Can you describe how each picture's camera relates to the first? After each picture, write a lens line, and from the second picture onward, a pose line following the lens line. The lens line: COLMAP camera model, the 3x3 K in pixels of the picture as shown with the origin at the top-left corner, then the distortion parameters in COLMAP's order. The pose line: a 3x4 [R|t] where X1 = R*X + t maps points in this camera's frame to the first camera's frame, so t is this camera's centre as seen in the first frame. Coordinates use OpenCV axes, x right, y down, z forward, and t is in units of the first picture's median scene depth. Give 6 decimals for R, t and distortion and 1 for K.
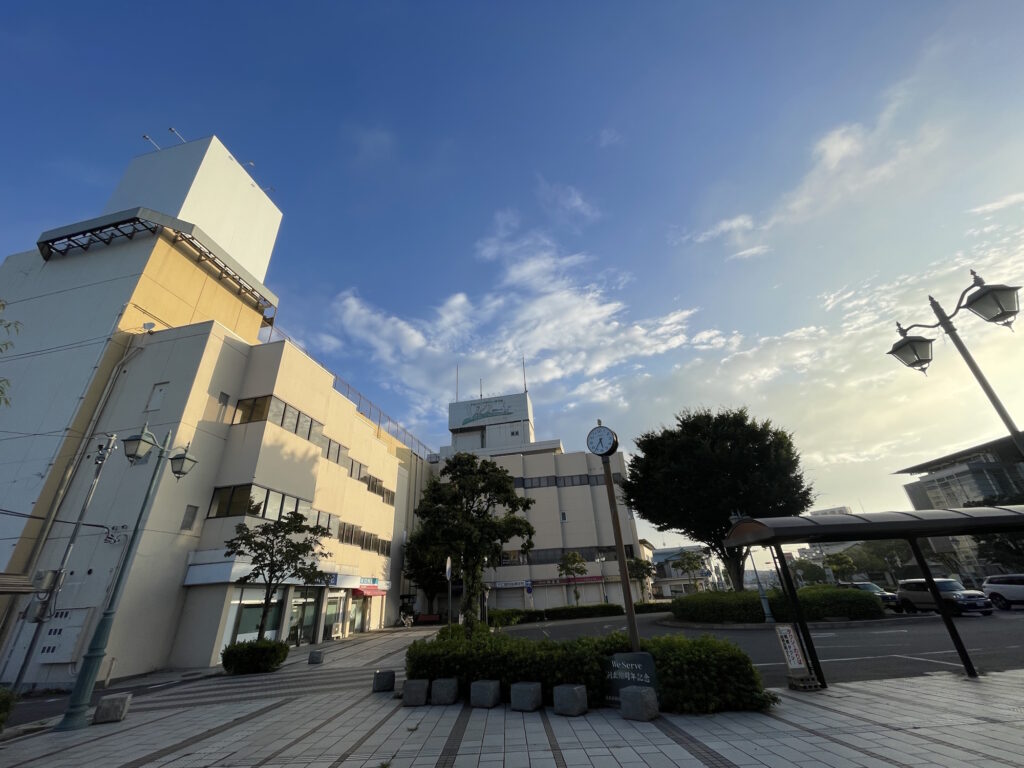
lens RADIAL K [[419.4, 0, 505.9], [0, 419.4, 402.4], [0, 0, 1]] dist [-0.001188, -0.000625]
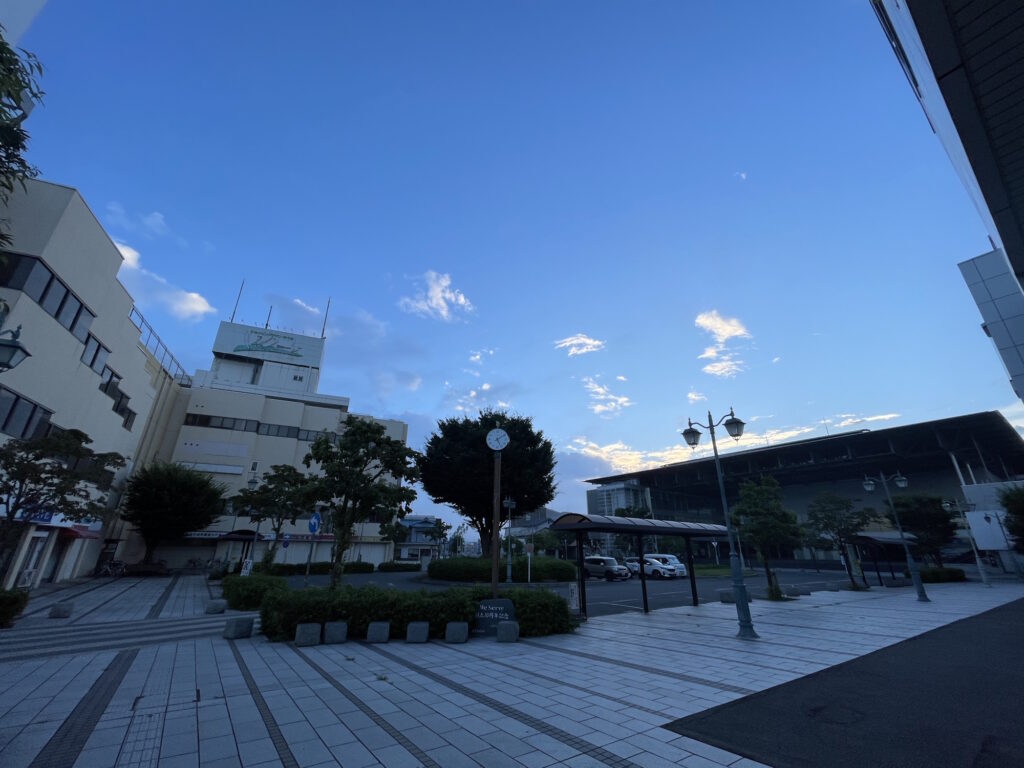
lens RADIAL K [[419.4, 0, 505.9], [0, 419.4, 402.4], [0, 0, 1]] dist [-0.001188, -0.000625]
pose [[0.816822, 0.245614, 0.521992, -0.211354], [-0.286707, 0.958016, -0.002135, -0.009832], [-0.500601, -0.147915, 0.852947, -0.035358]]
